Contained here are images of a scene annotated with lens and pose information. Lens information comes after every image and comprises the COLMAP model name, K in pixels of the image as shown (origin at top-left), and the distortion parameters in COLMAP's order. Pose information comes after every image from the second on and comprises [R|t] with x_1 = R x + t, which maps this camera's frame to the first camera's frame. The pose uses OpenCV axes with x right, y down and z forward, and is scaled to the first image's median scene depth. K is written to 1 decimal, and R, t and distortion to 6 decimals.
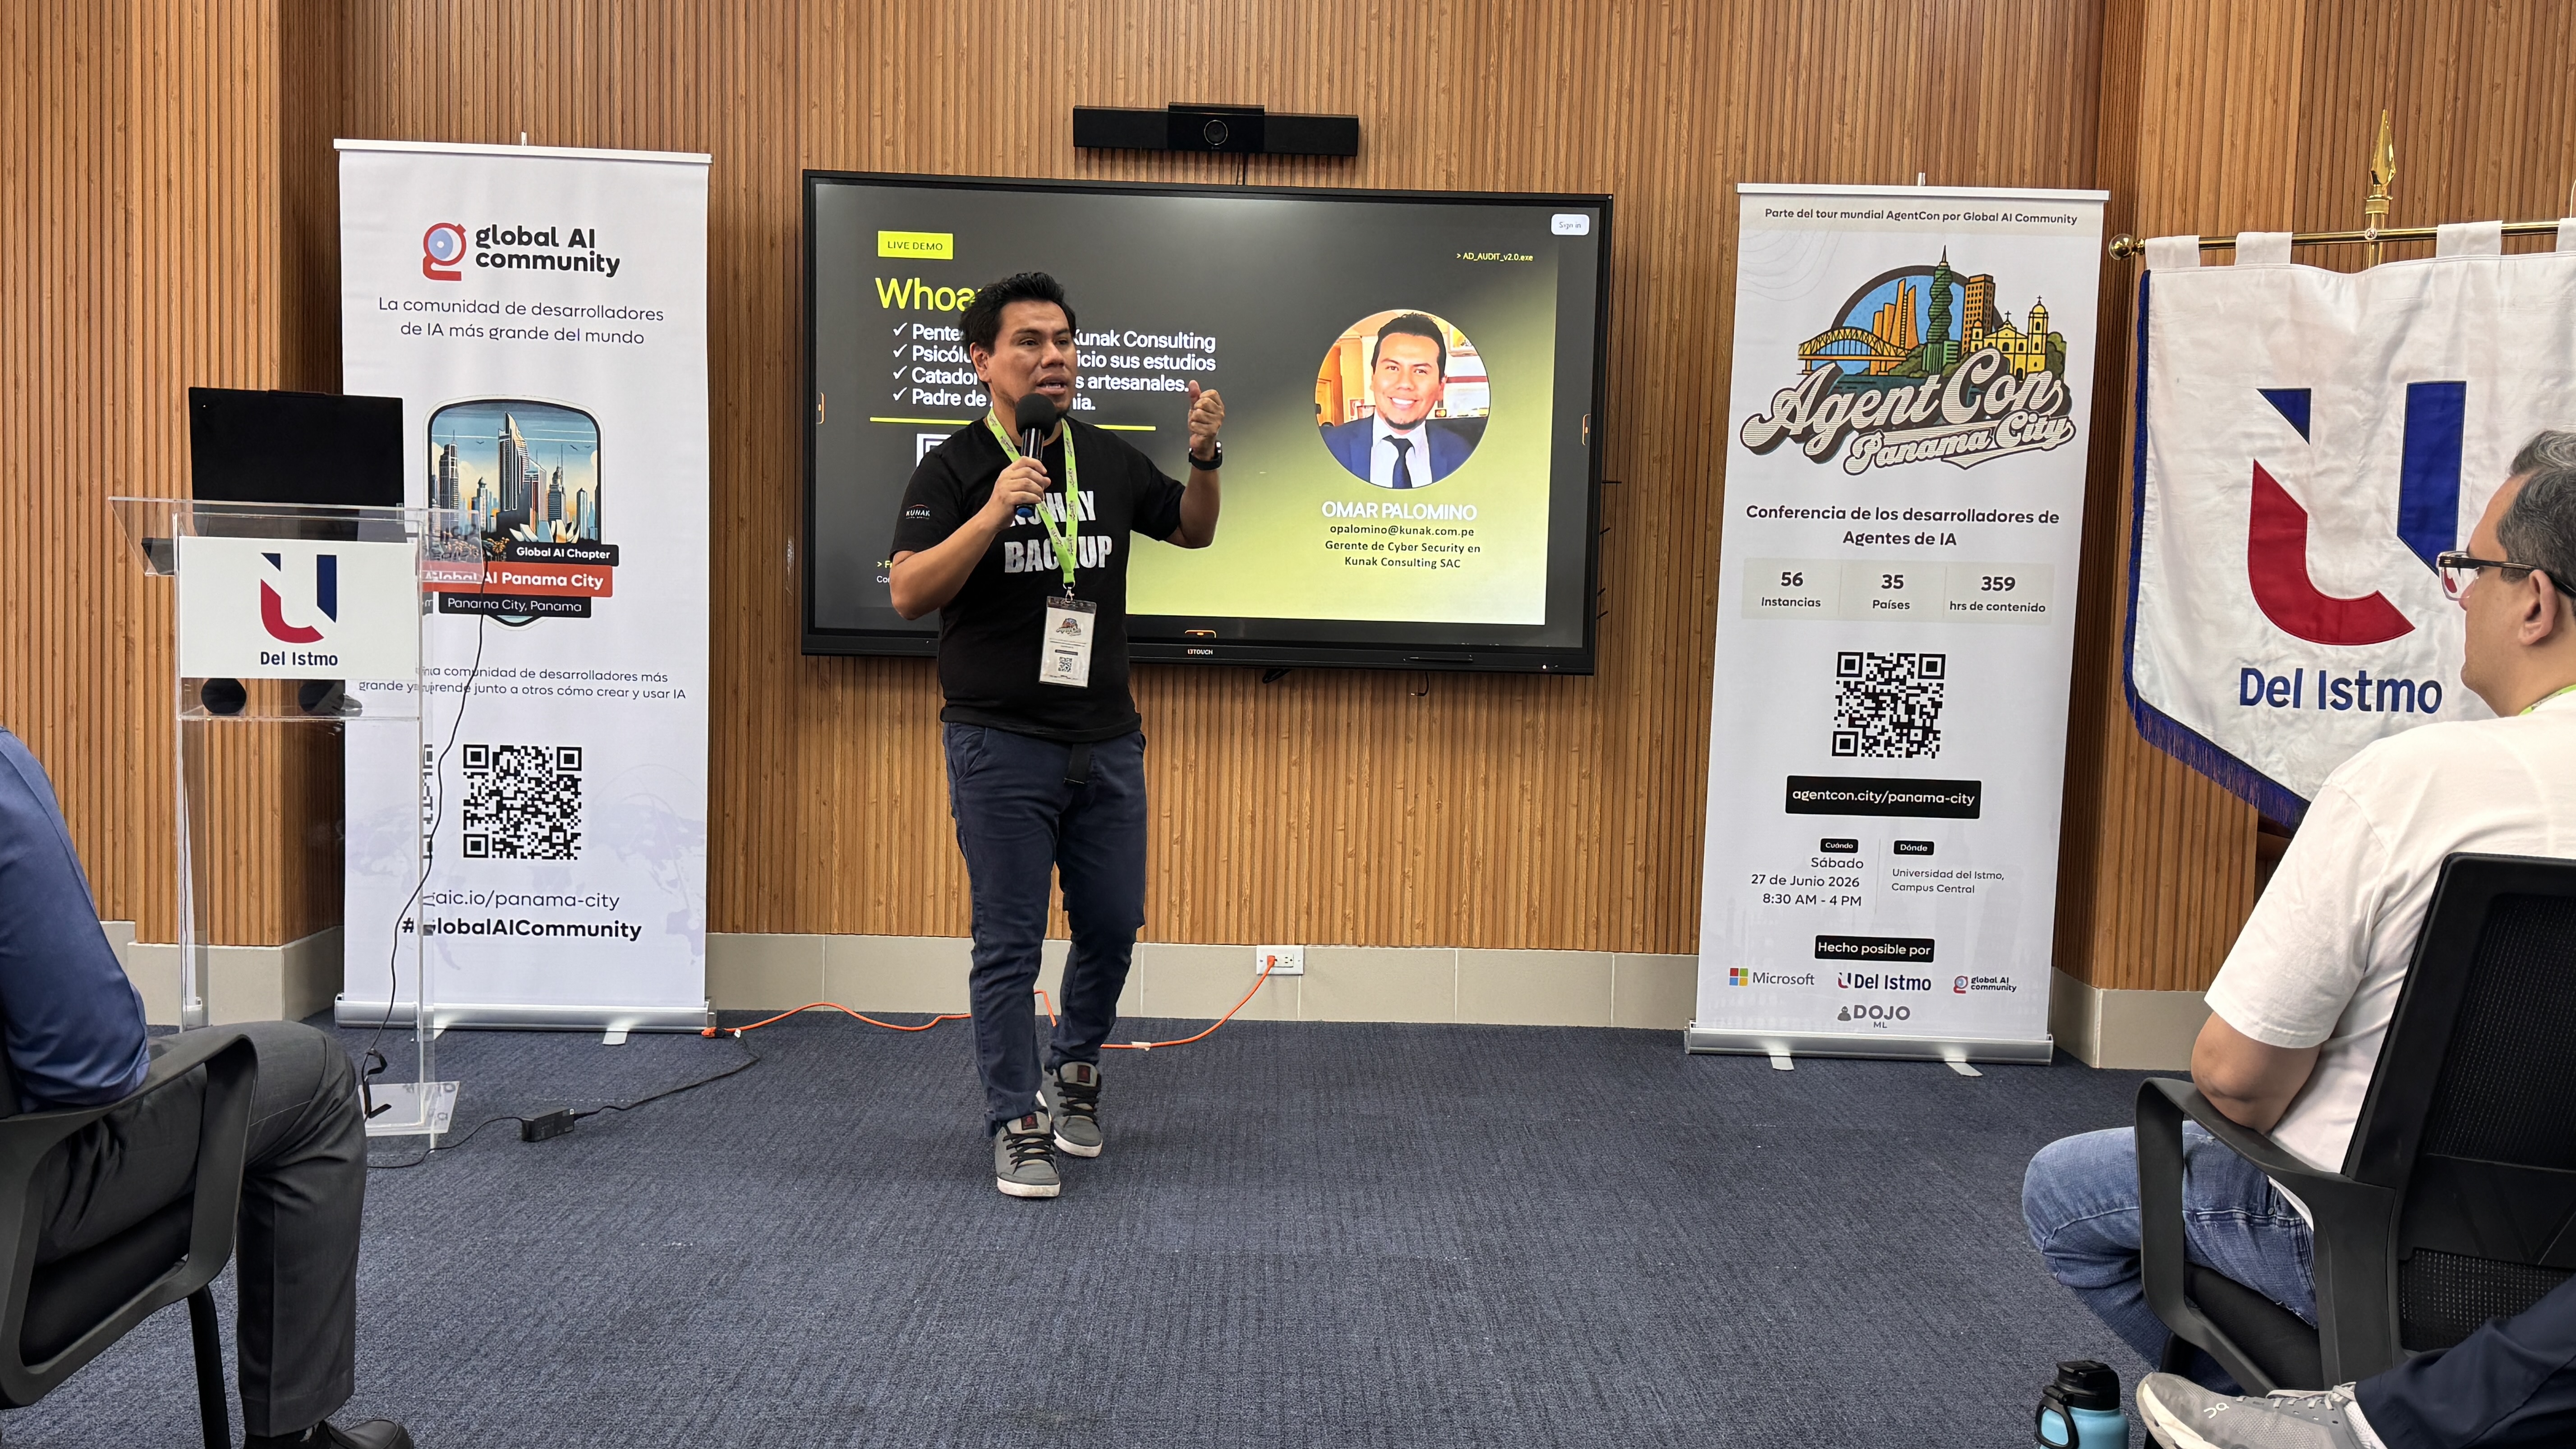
lens RADIAL K [[2115.7, 0, 1288.0], [0, 2115.7, 724.5], [0, 0, 1]] dist [0.068224, -0.004508]
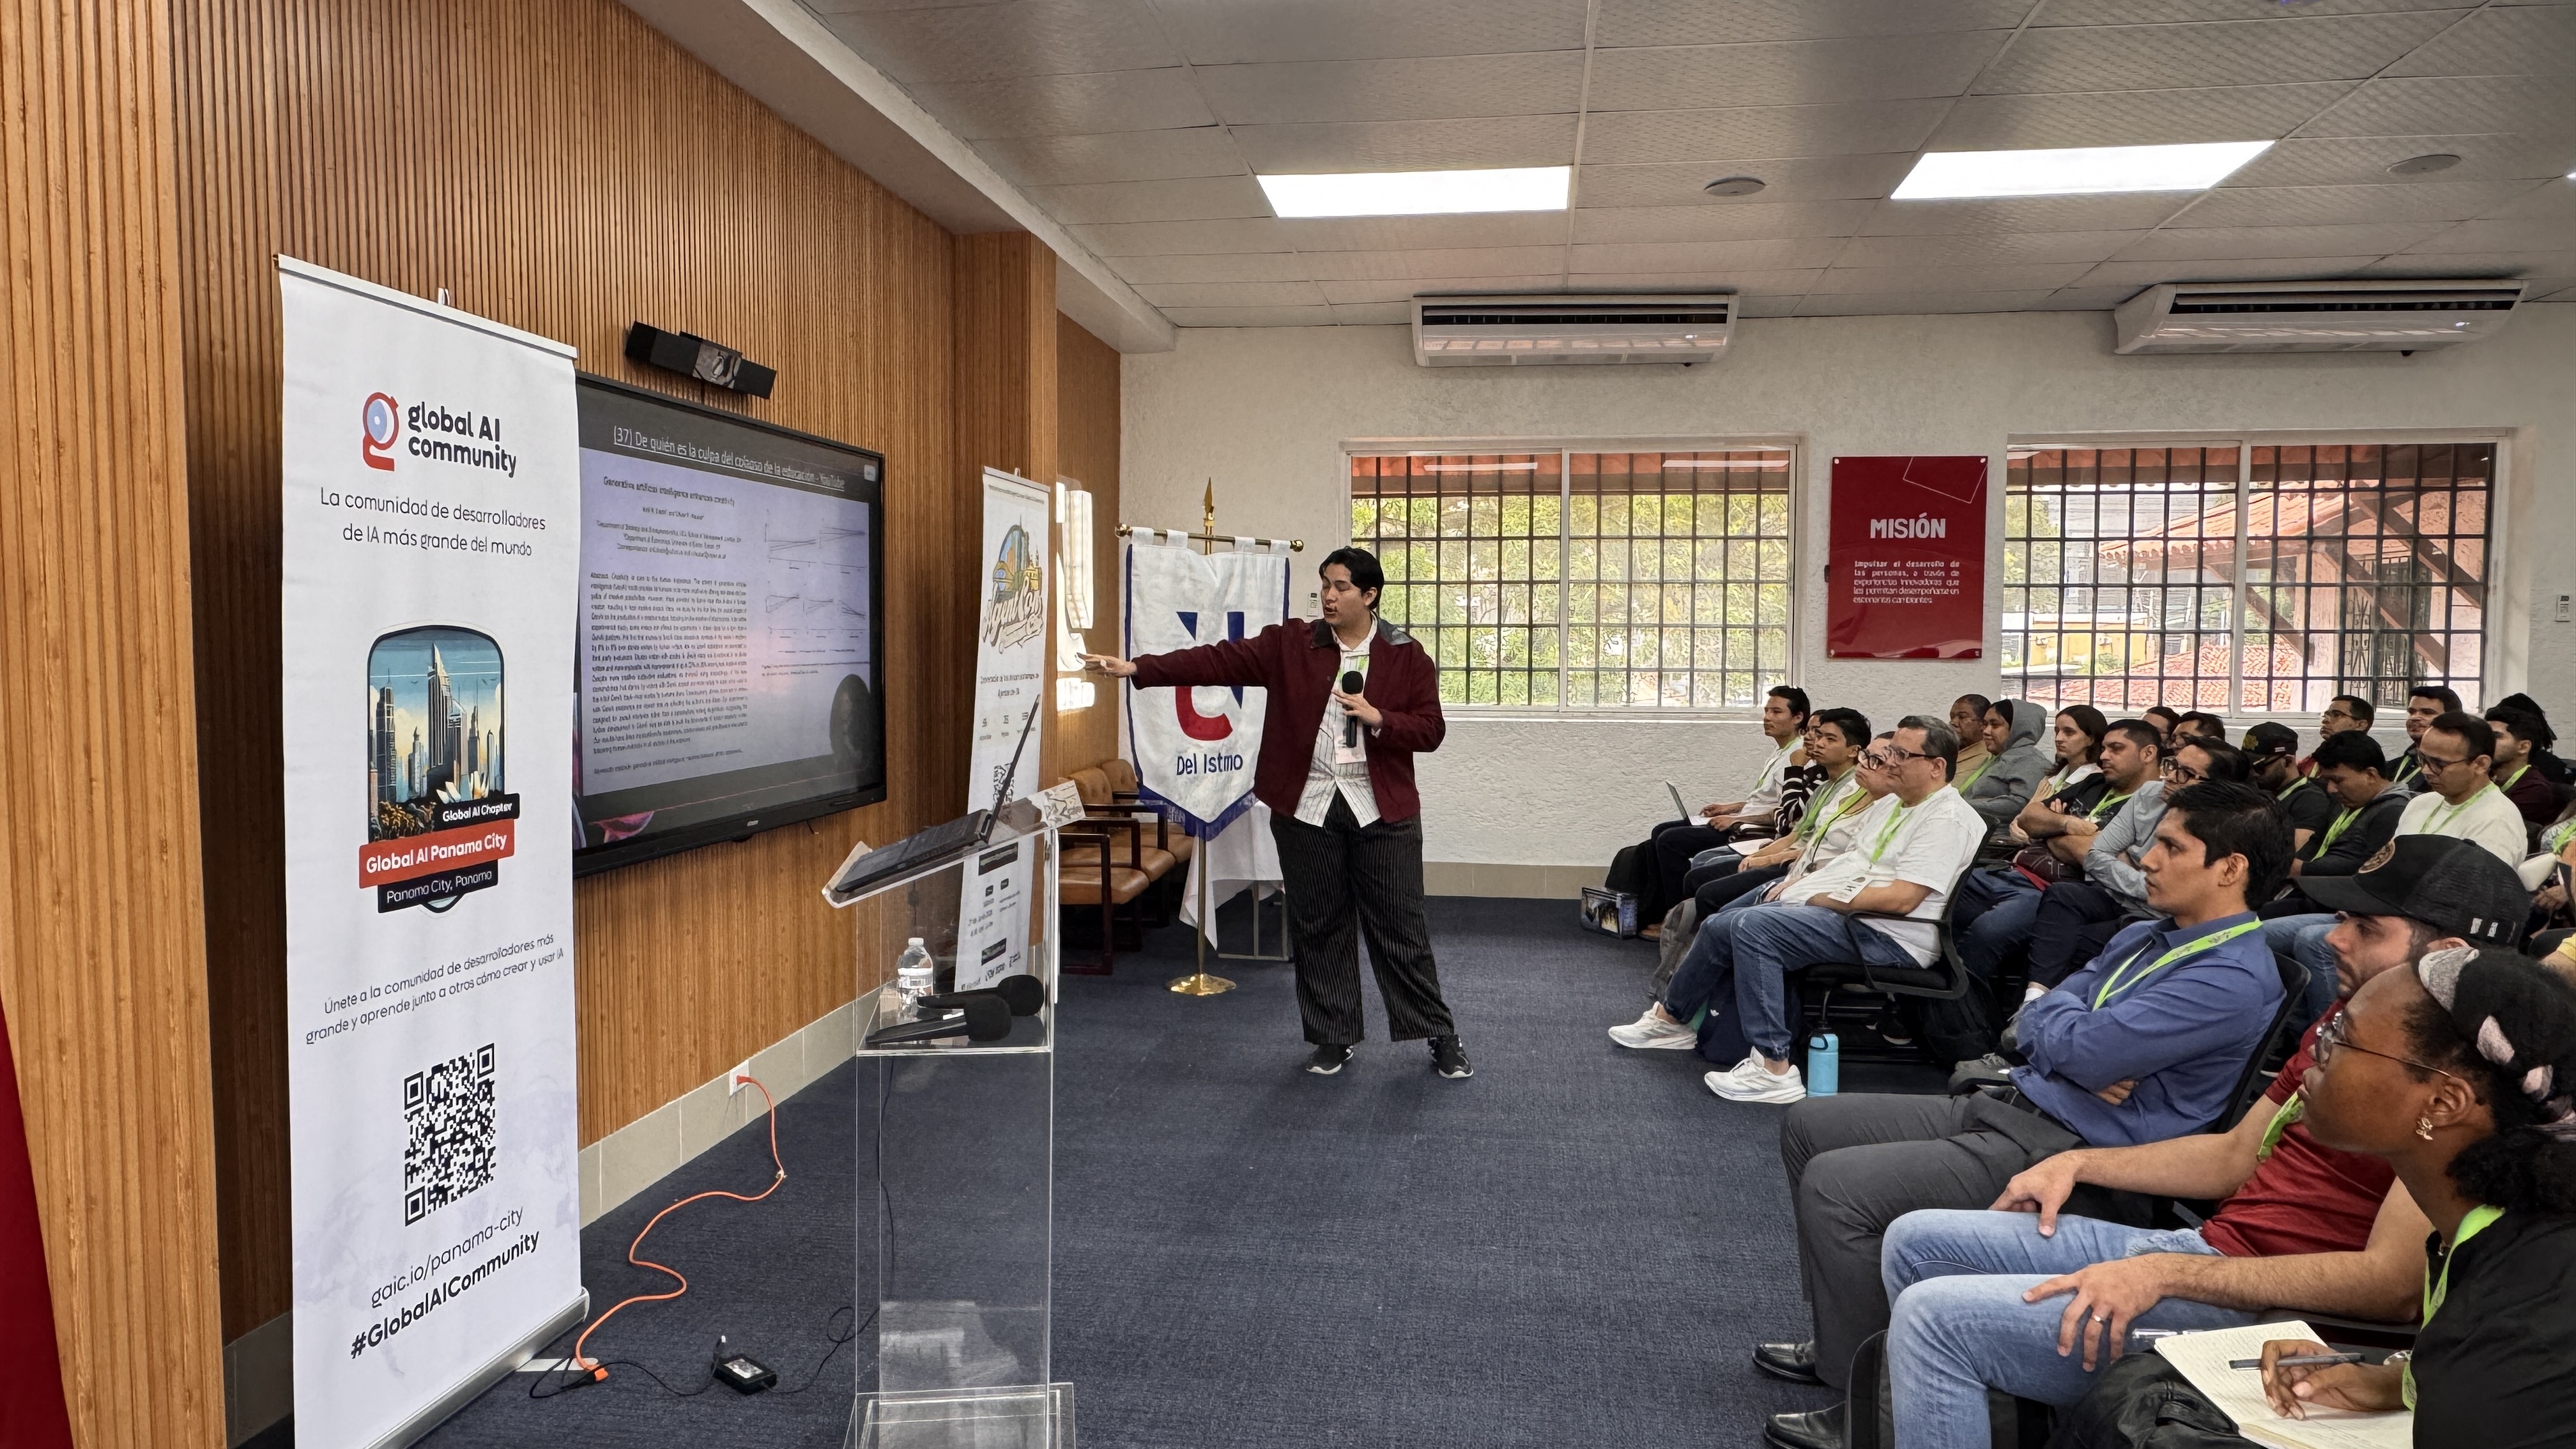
lens RADIAL K [[1662.8, 0, 1288.0], [0, 1662.8, 724.5], [0, 0, 1]] dist [-0.011807, -0.000885]
pose [[0.155589, -0.079781, 0.984595, -0.904763], [0.057611, 0.995769, 0.071583, -0.139921], [-0.986141, 0.045586, 0.159527, 0.591770]]
